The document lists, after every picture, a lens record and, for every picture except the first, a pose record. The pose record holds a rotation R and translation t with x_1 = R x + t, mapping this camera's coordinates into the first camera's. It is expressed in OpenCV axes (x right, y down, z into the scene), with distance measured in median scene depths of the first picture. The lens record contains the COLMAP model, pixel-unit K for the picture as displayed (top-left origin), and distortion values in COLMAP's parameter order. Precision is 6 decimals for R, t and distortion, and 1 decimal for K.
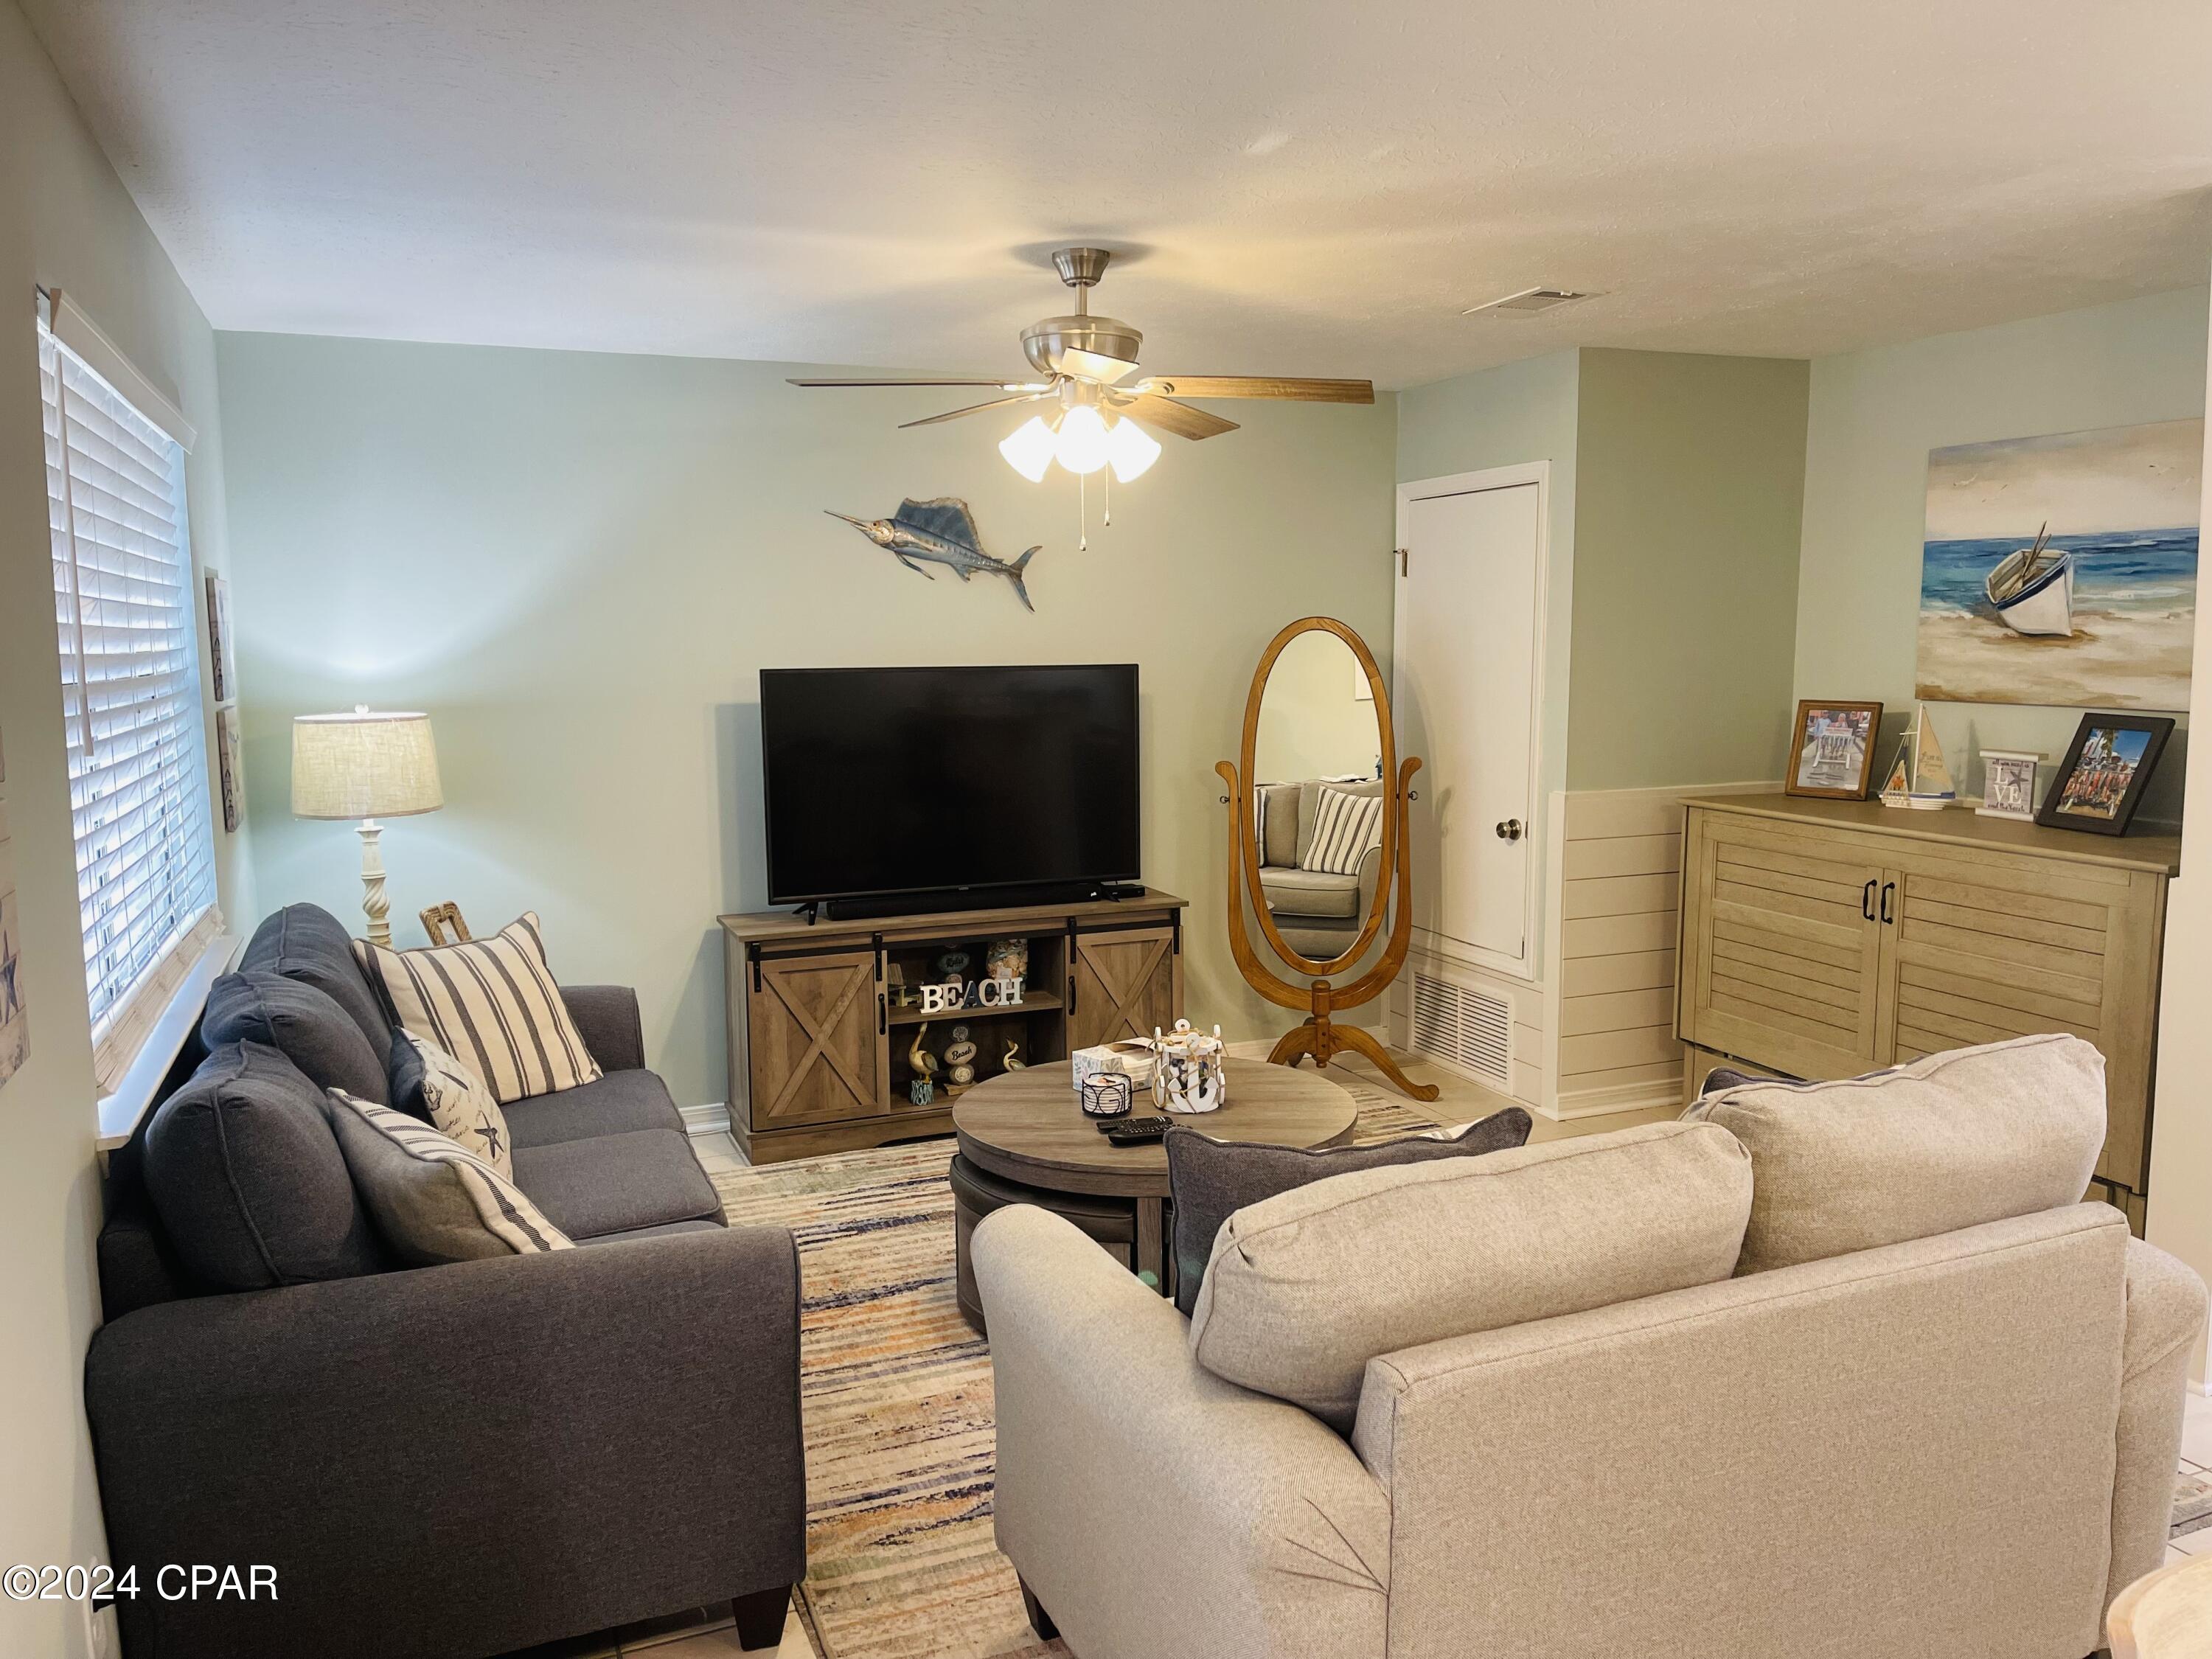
lens RADIAL K [[1661.6, 0, 1110.2], [0, 1661.6, 824.2], [0, 0, 1]] dist [0.063761, -0.078740]
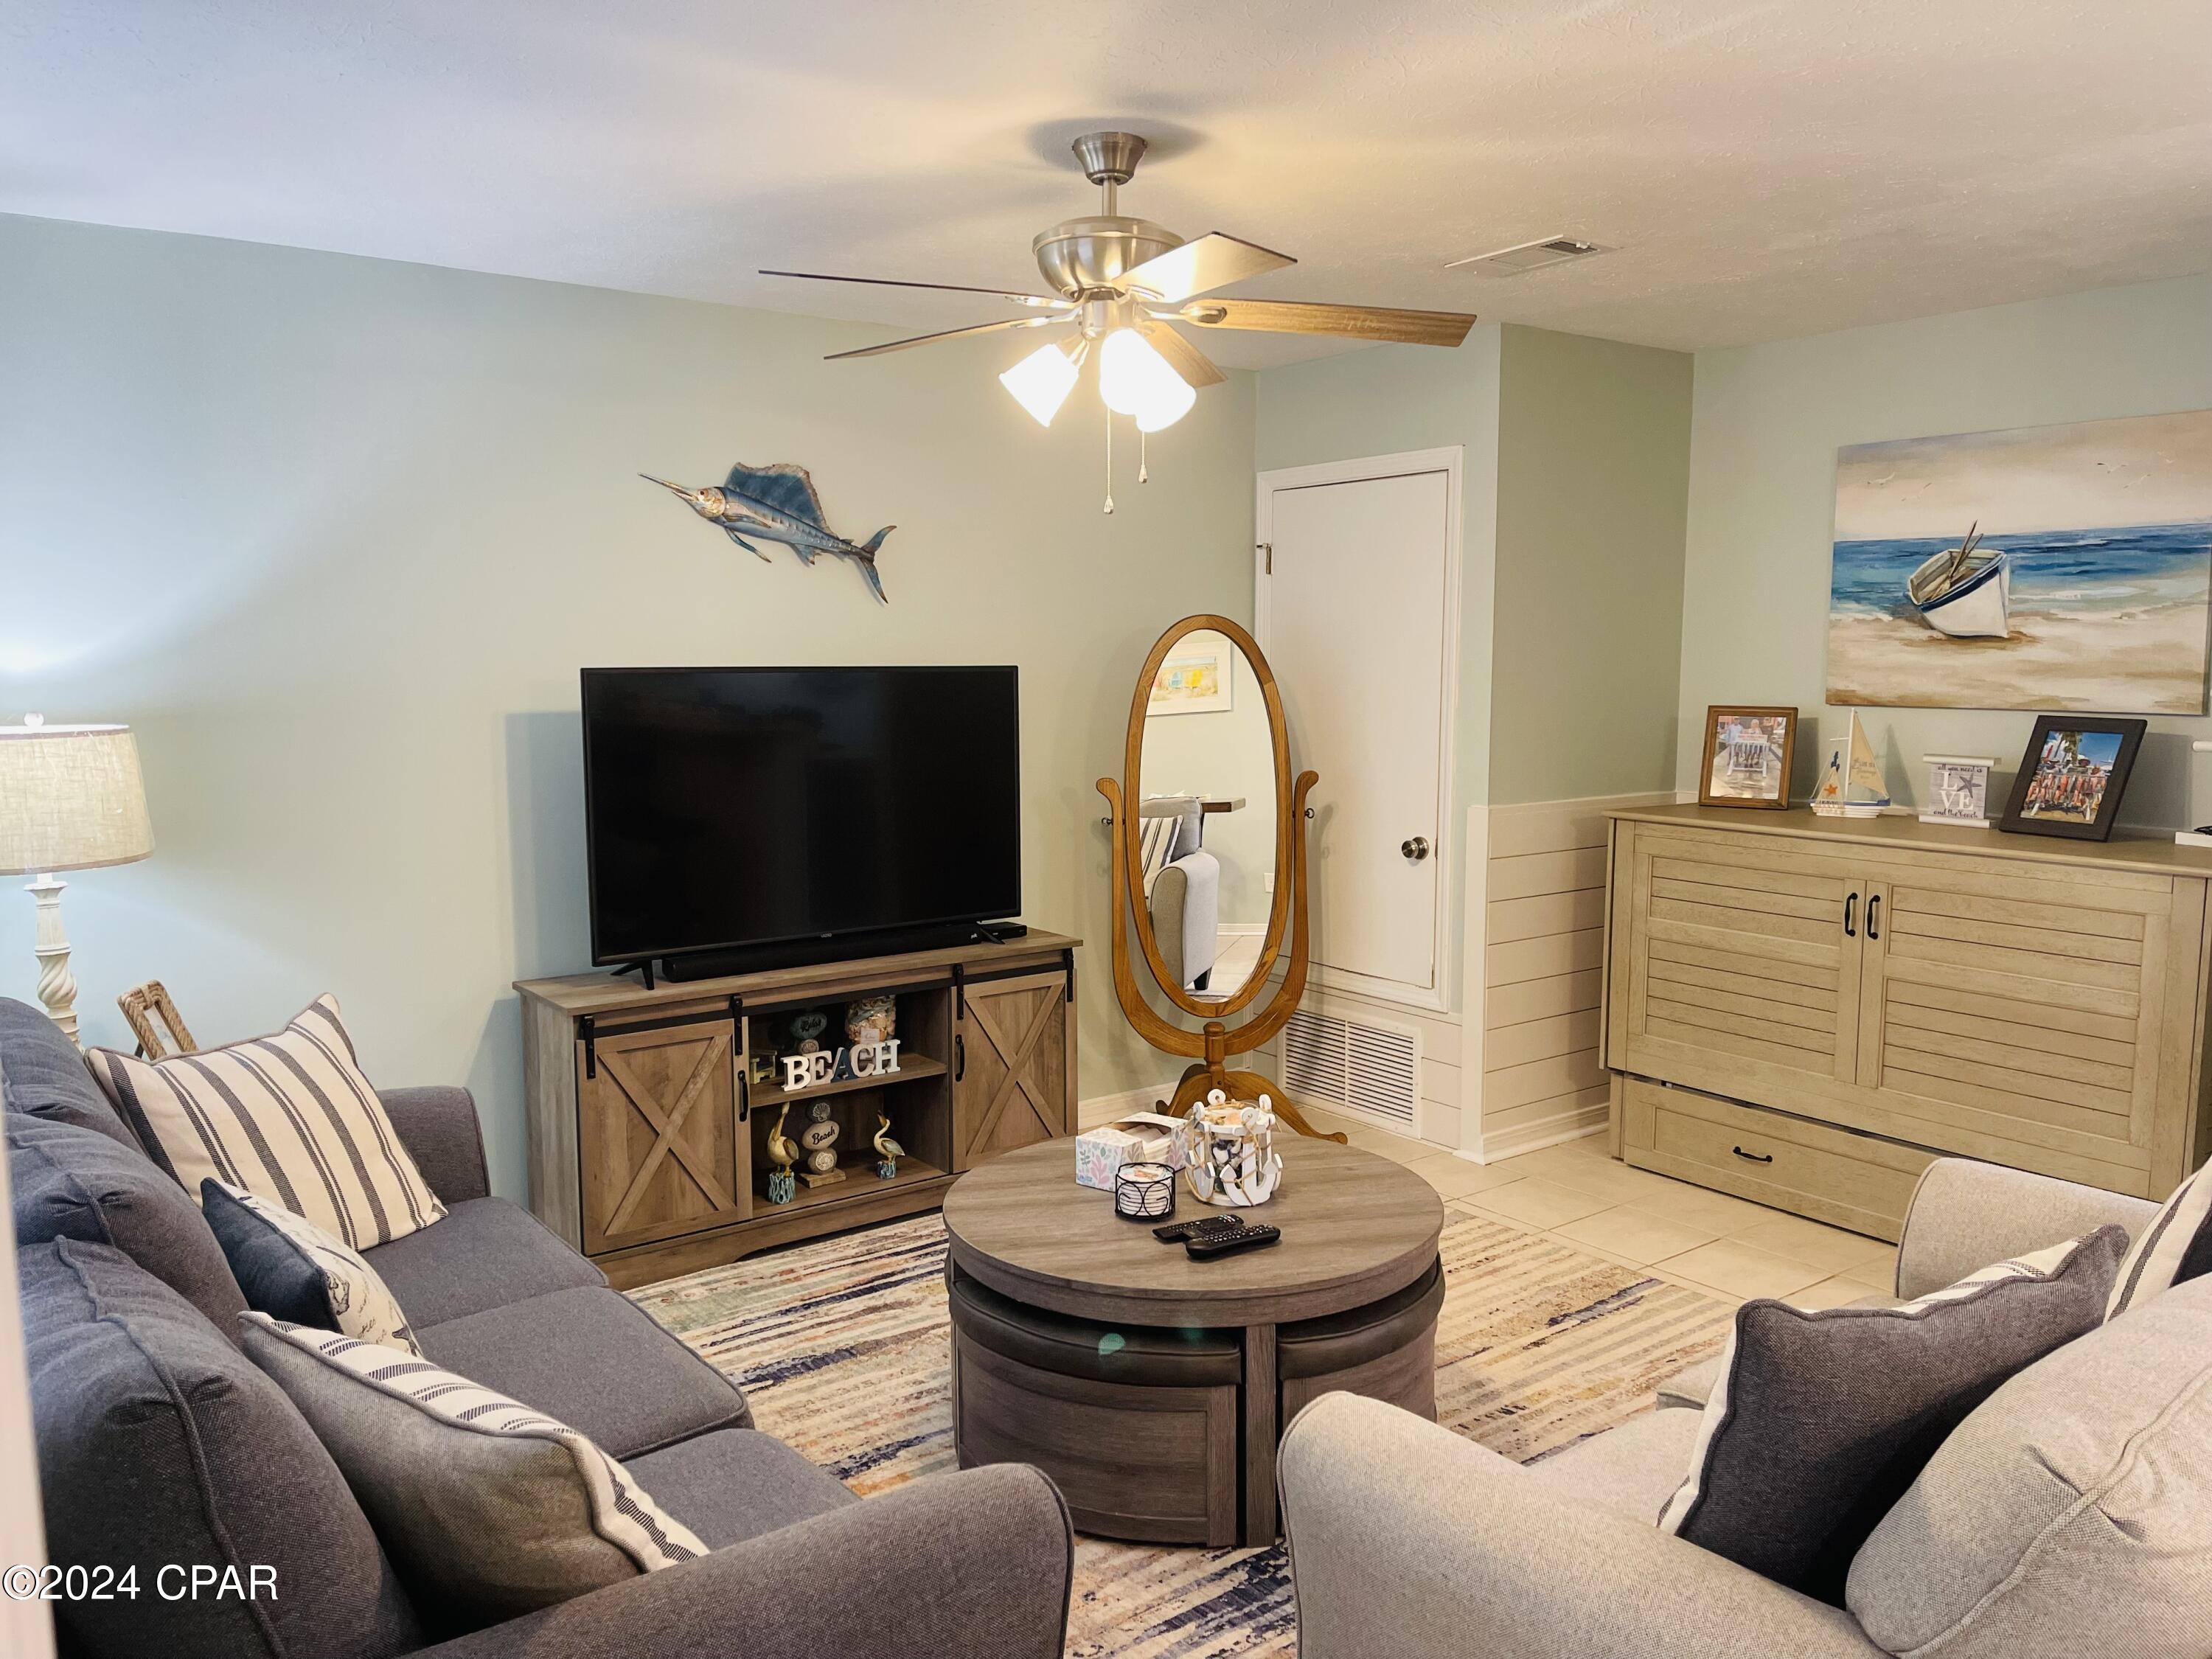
lens RADIAL K [[1661.6, 0, 1108.8], [0, 1661.6, 829.2], [0, 0, 1]] dist [0.063761, -0.078740]
pose [[0.967161, -0.020920, 0.253301, -0.170432], [0.023443, 0.999701, -0.006946, -0.005505], [-0.253080, 0.012656, 0.967363, 0.172881]]
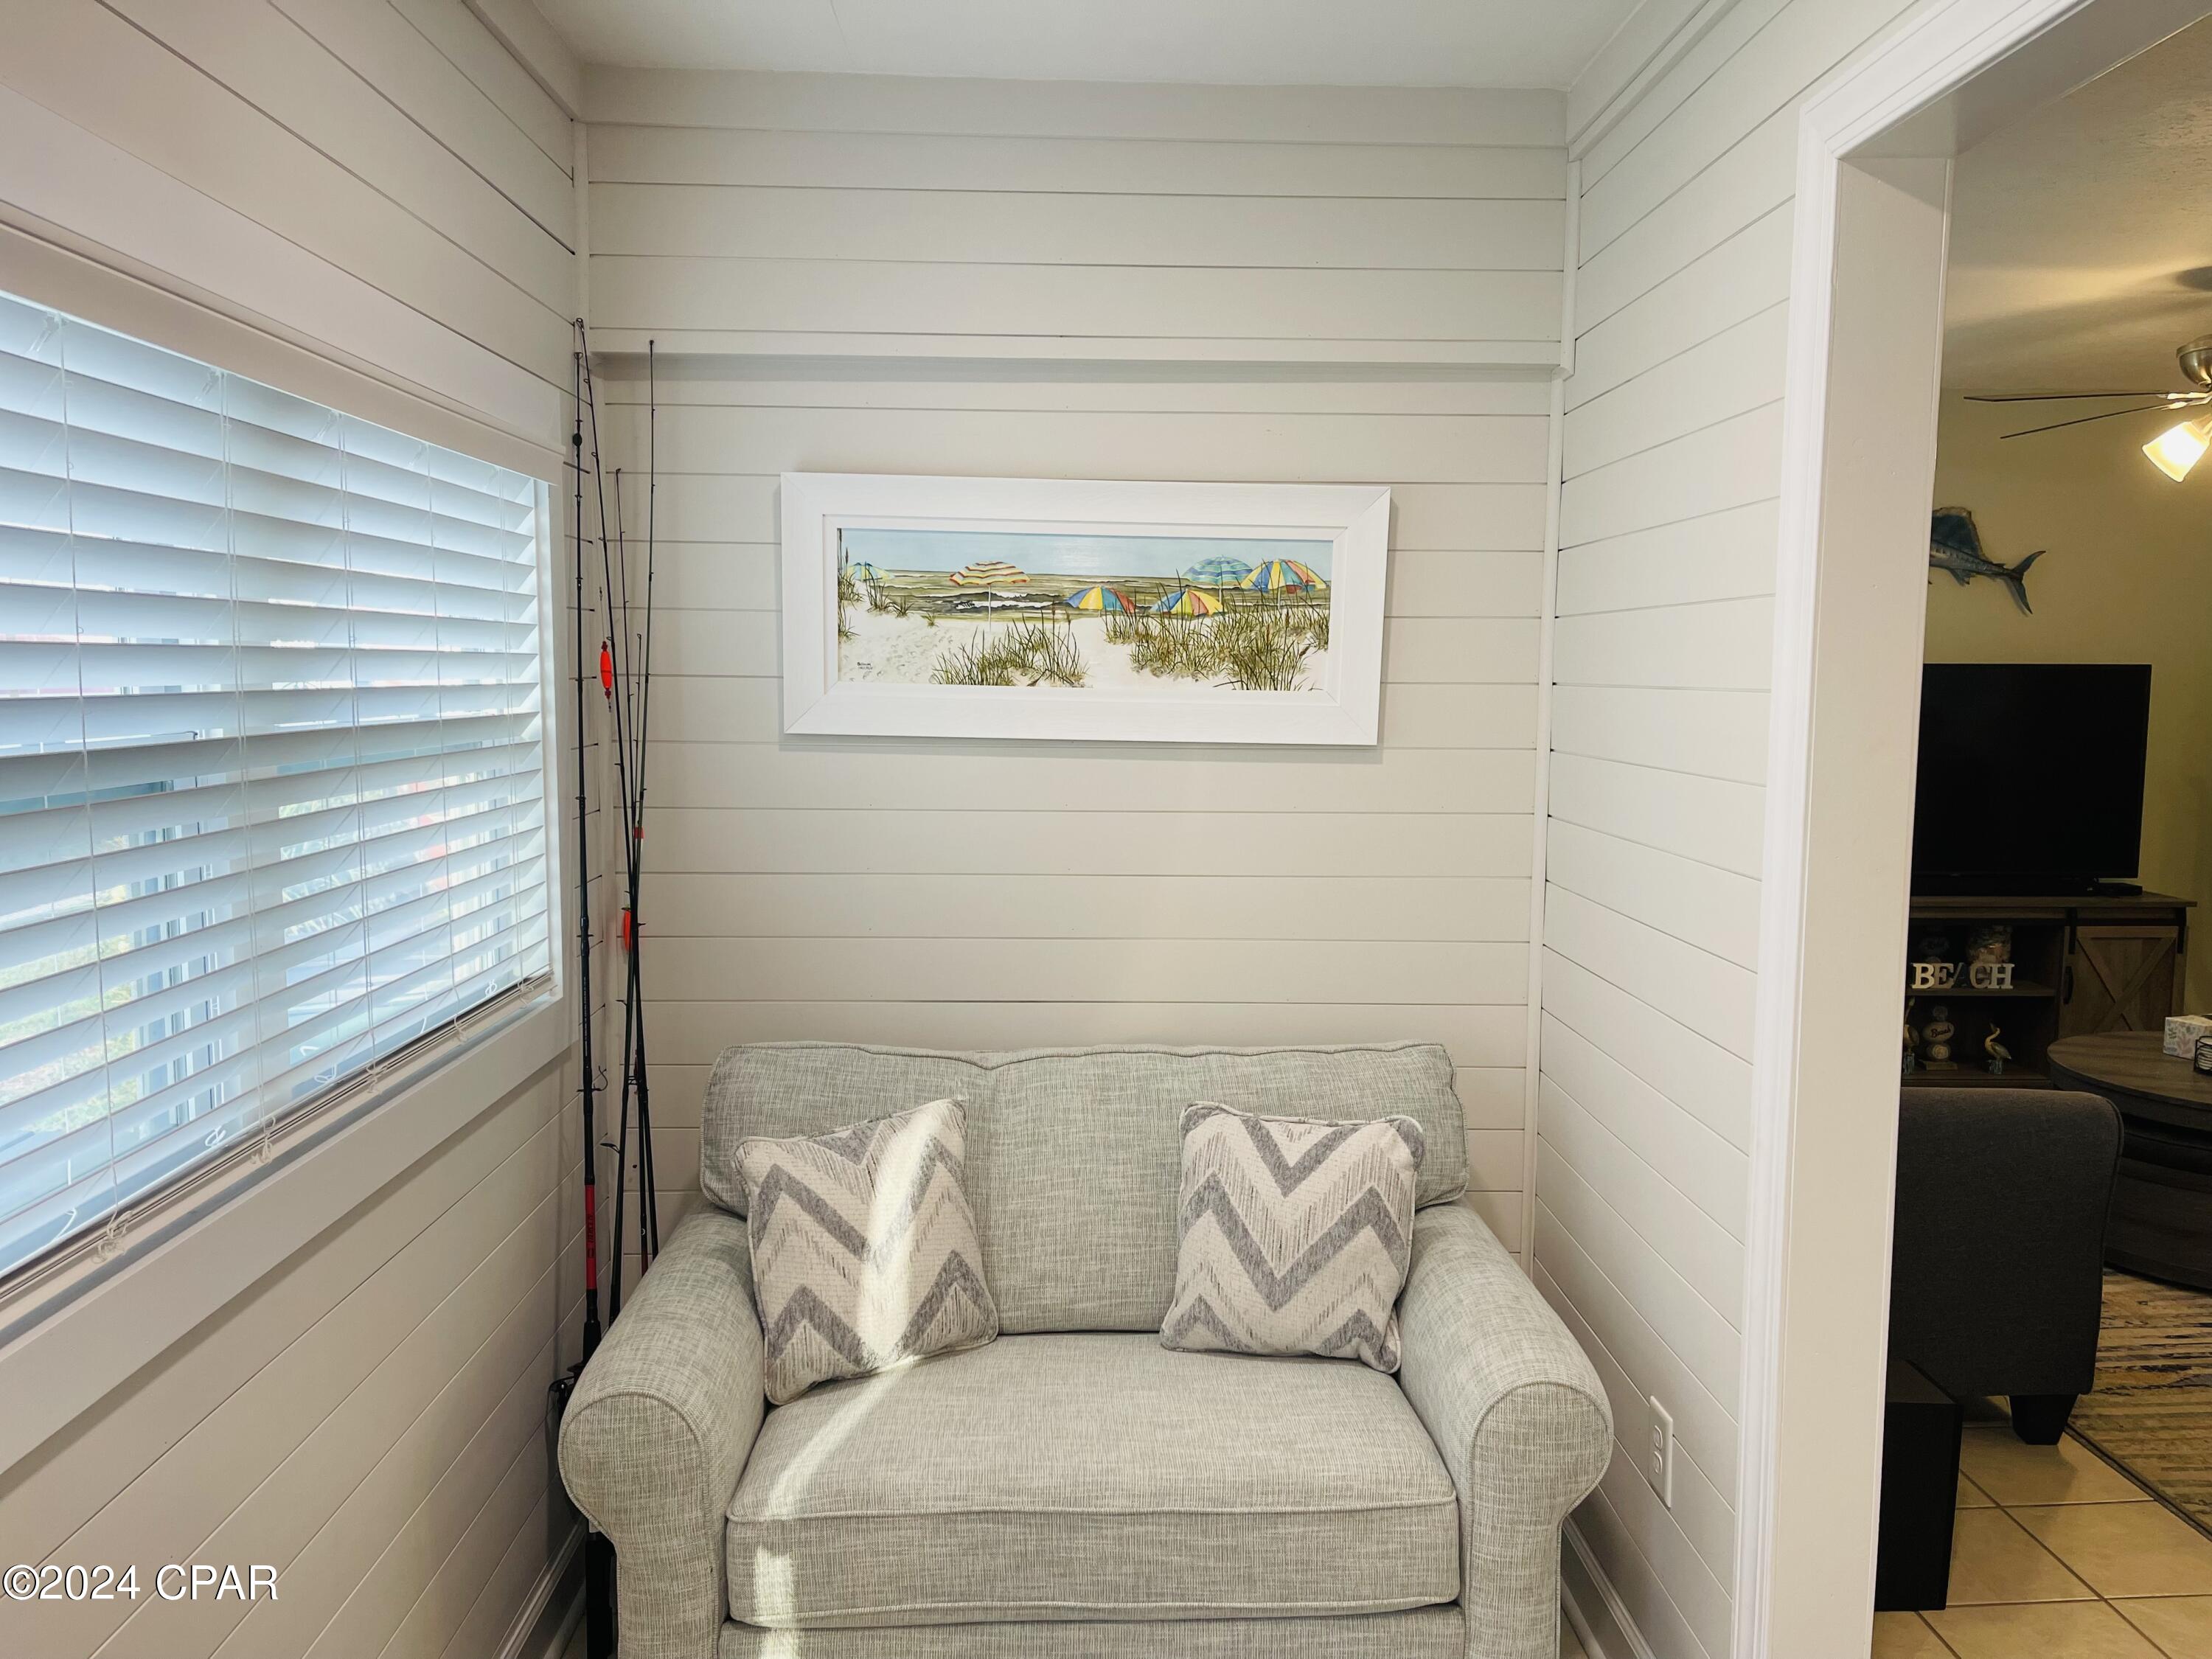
lens RADIAL K [[1661.6, 0, 1122.7], [0, 1661.6, 852.0], [0, 0, 1]] dist [0.063761, -0.078740]
pose [[0.936216, 0.052063, -0.347548, -0.226047], [-0.054444, 0.998513, 0.002919, 0.052676], [0.347183, 0.016189, 0.937658, -0.193127]]
